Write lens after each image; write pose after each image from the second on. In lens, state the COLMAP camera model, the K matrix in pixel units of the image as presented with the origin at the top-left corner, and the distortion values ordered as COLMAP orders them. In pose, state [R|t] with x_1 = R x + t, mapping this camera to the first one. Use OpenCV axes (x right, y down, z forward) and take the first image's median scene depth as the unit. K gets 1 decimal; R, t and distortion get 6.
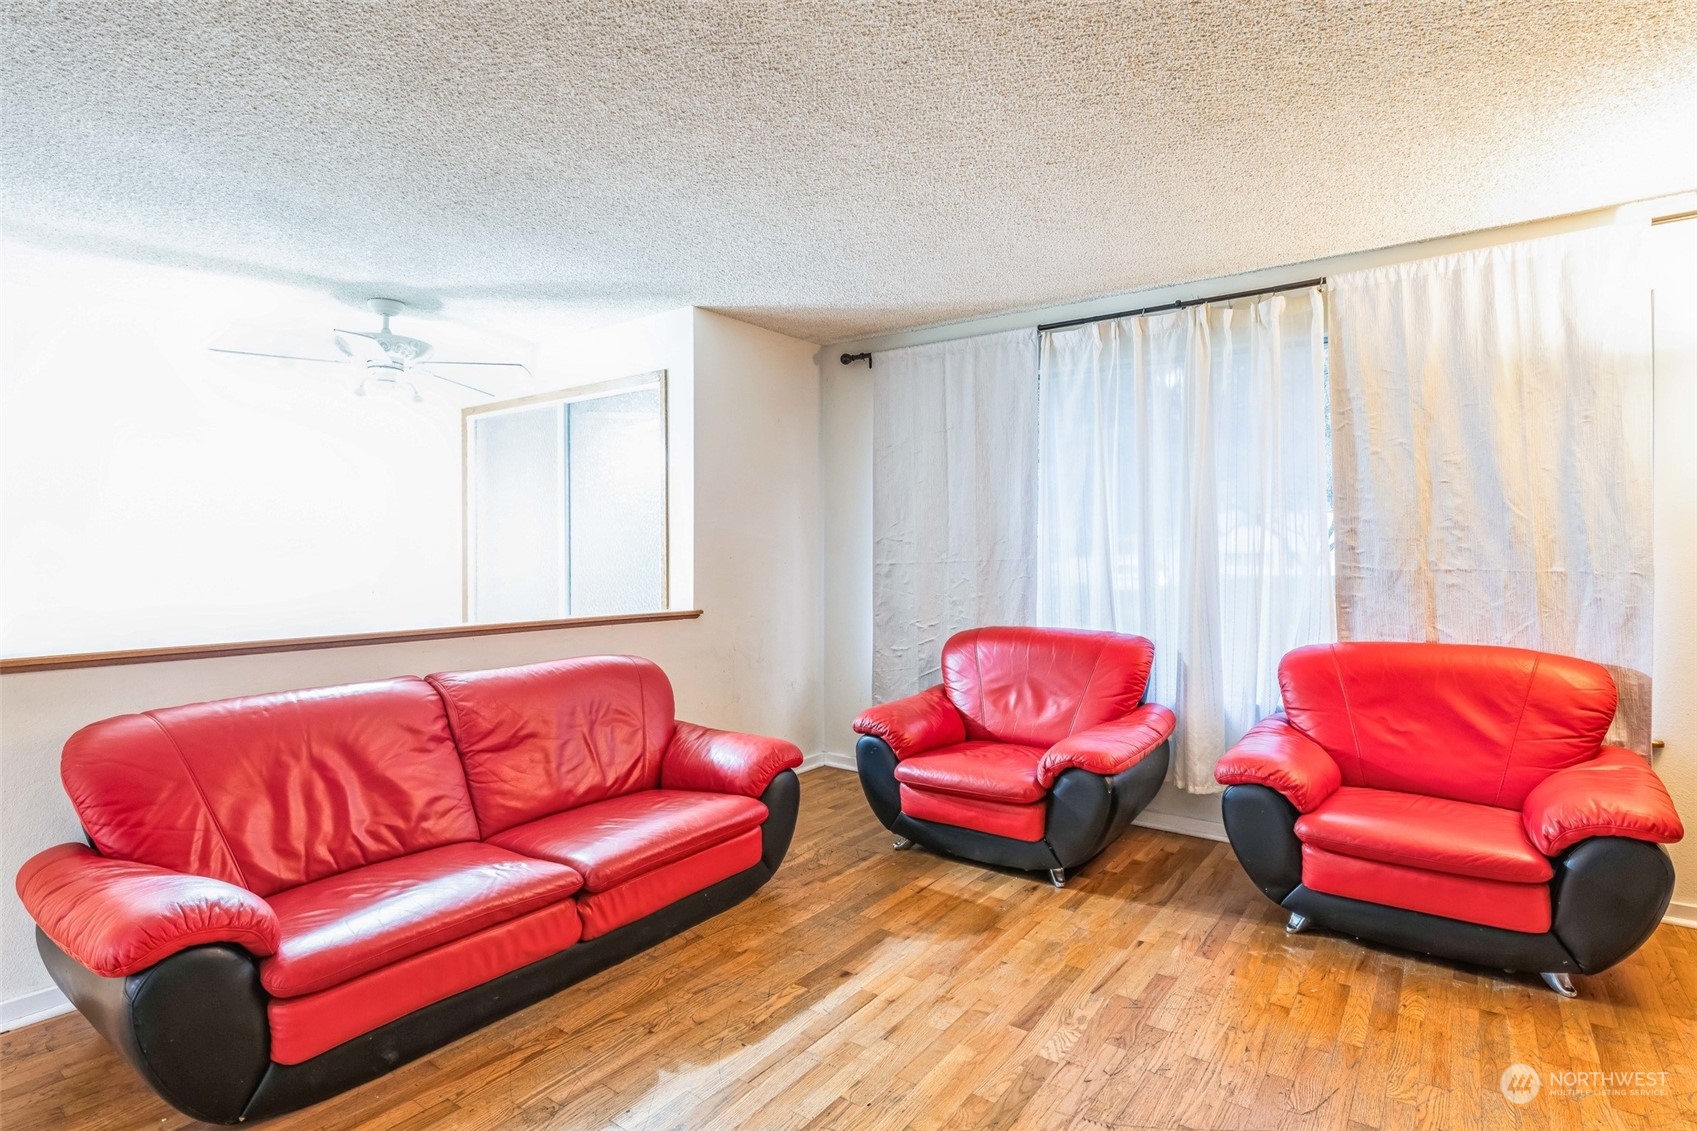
lens RADIAL K [[850.6, 0, 848.3], [0, 850.6, 557.8], [0, 0, 1]] dist [-0.011219, -0.000690]
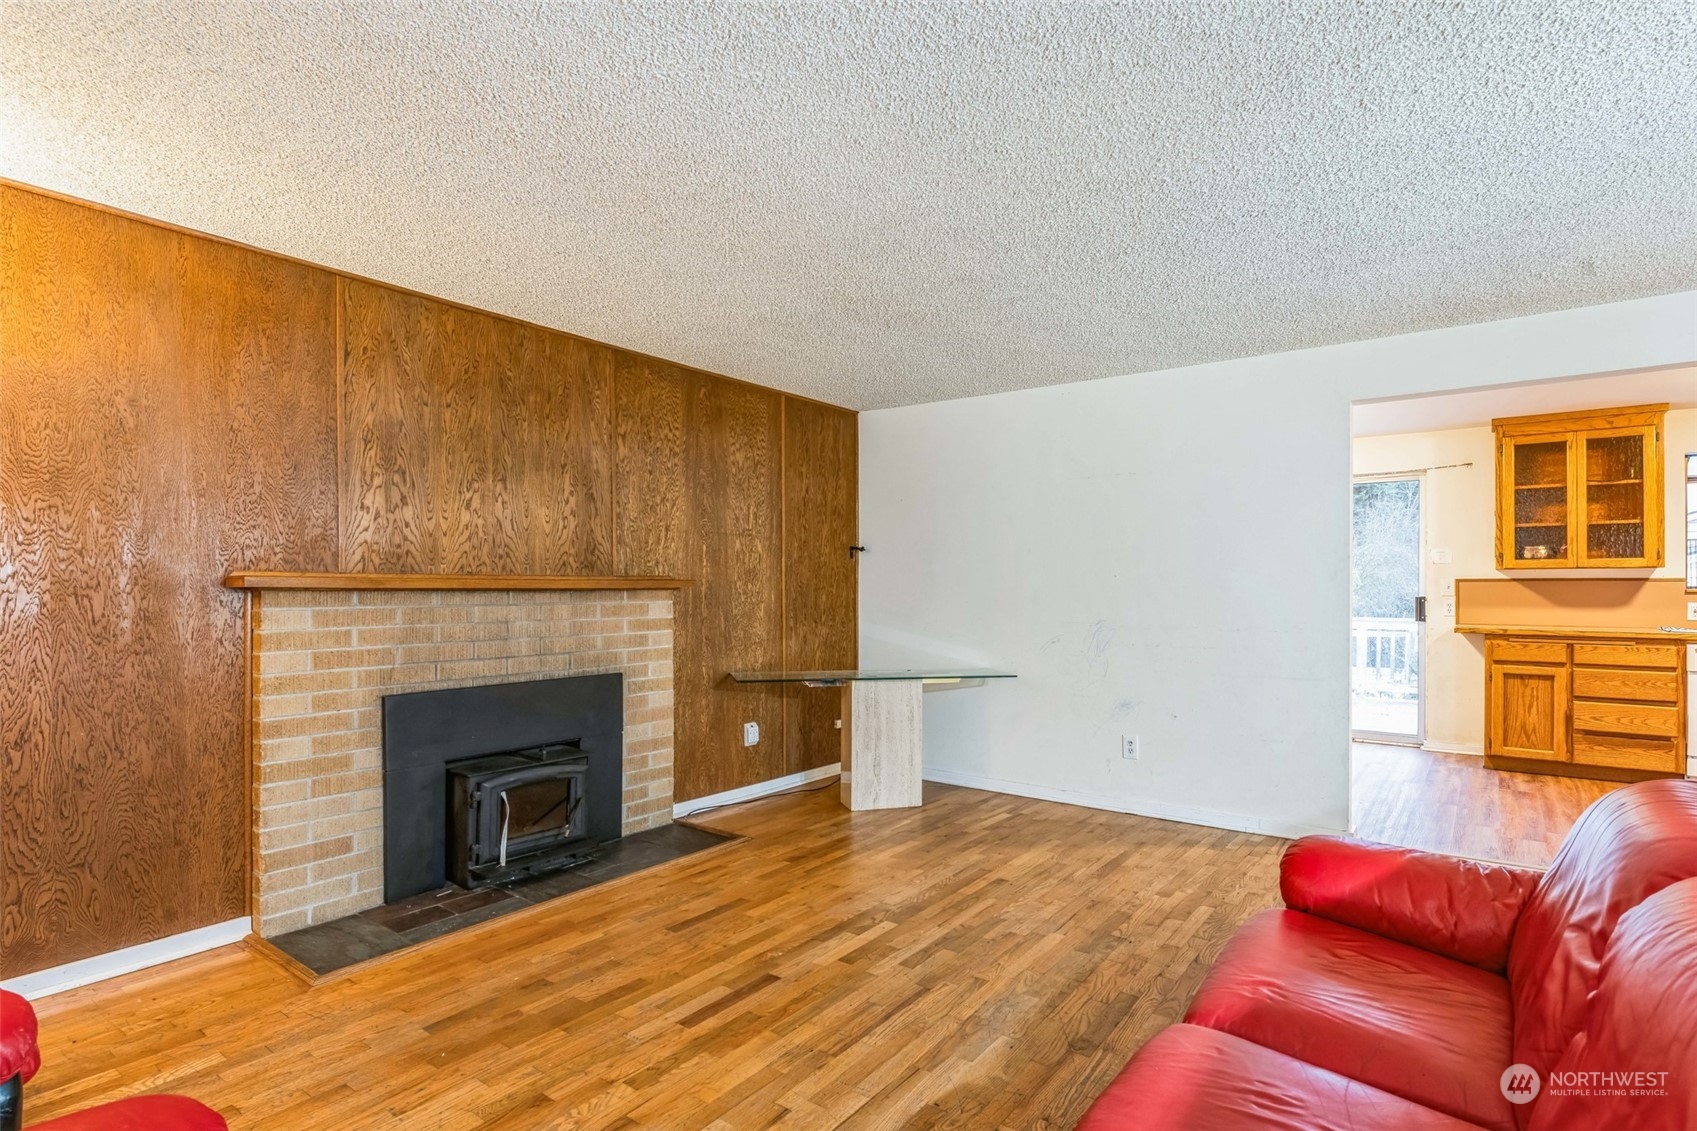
lens RADIAL K [[868.8, 0, 853.4], [0, 868.8, 581.5], [0, 0, 1]] dist [-0.005661, -0.000862]
pose [[-0.999965, -0.001871, 0.008176, -0.026127], [-0.001874, 0.999998, -0.000344, -0.005936], [-0.008175, -0.000359, -0.999967, 1.361587]]
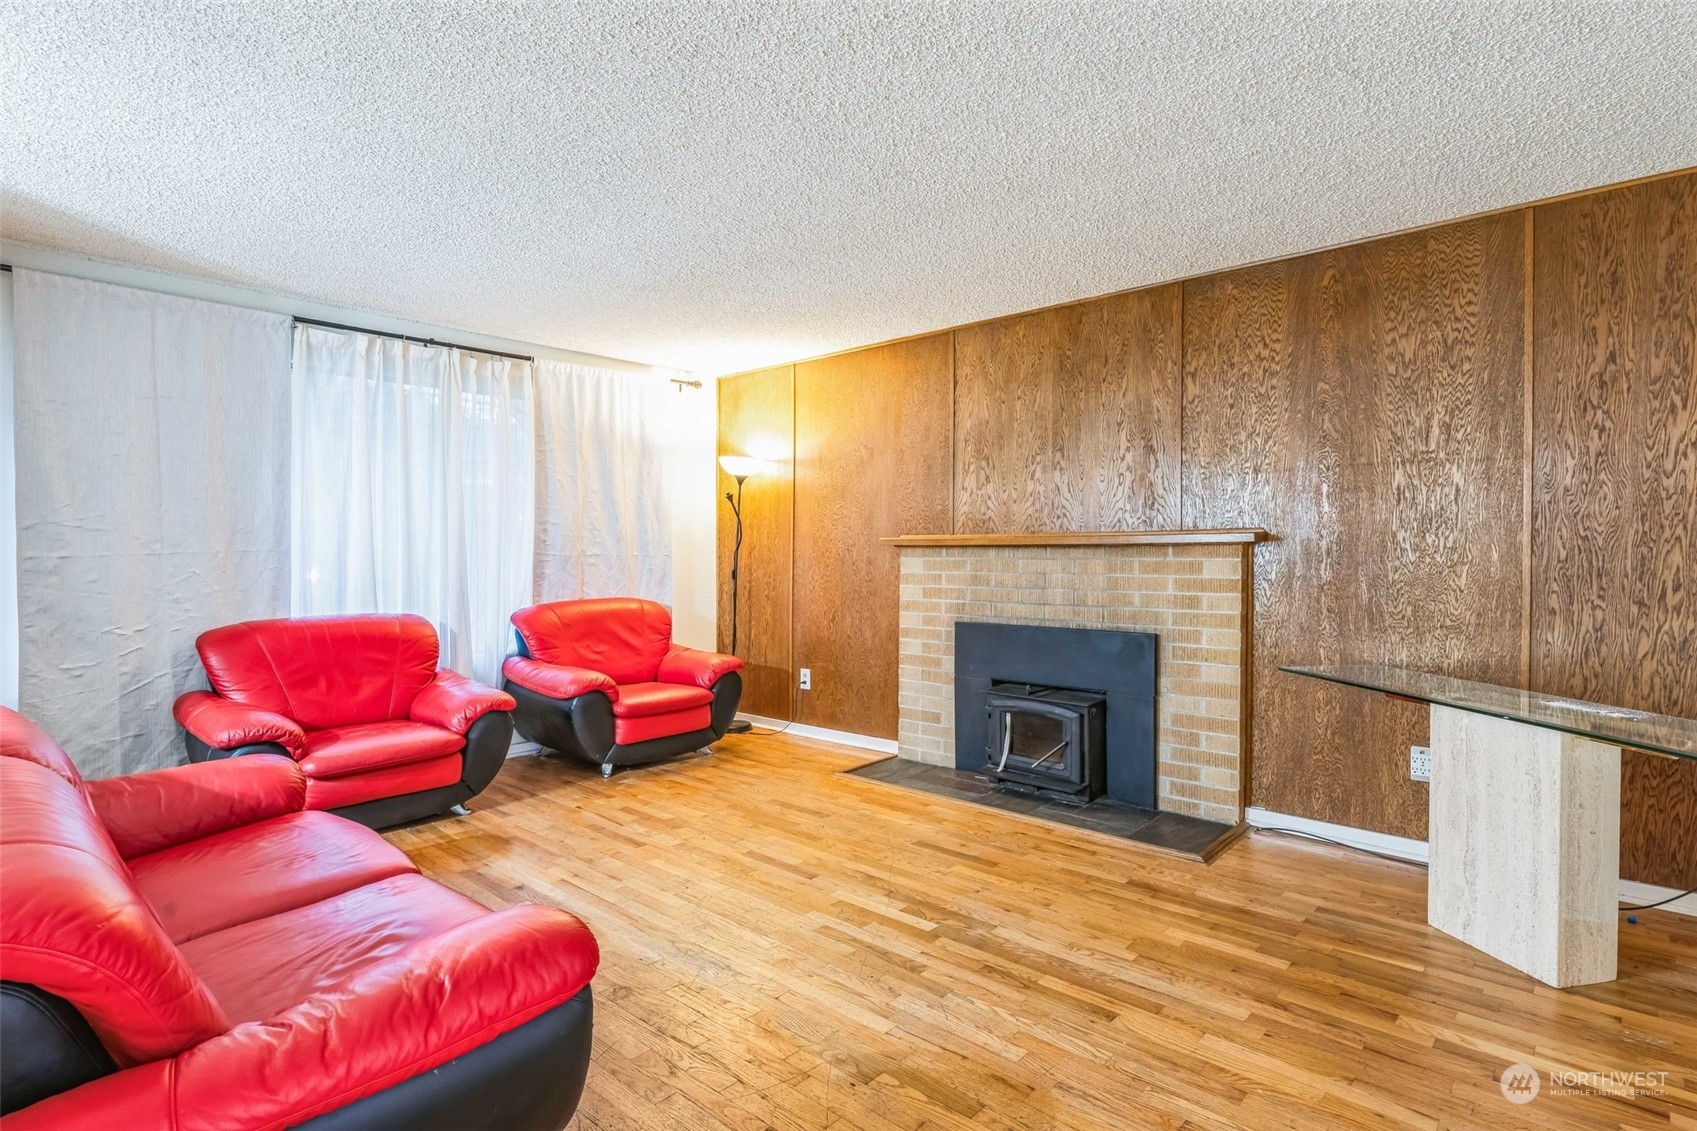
lens RADIAL K [[853.3, 0, 848.5], [0, 853.3, 565.5], [0, 0, 1]] dist [-0.002406, -0.000537]
pose [[0.107380, -0.016684, 0.994078, -0.932510], [0.008557, 0.999838, 0.015856, 0.013270], [-0.994181, 0.006804, 0.107506, 0.323604]]
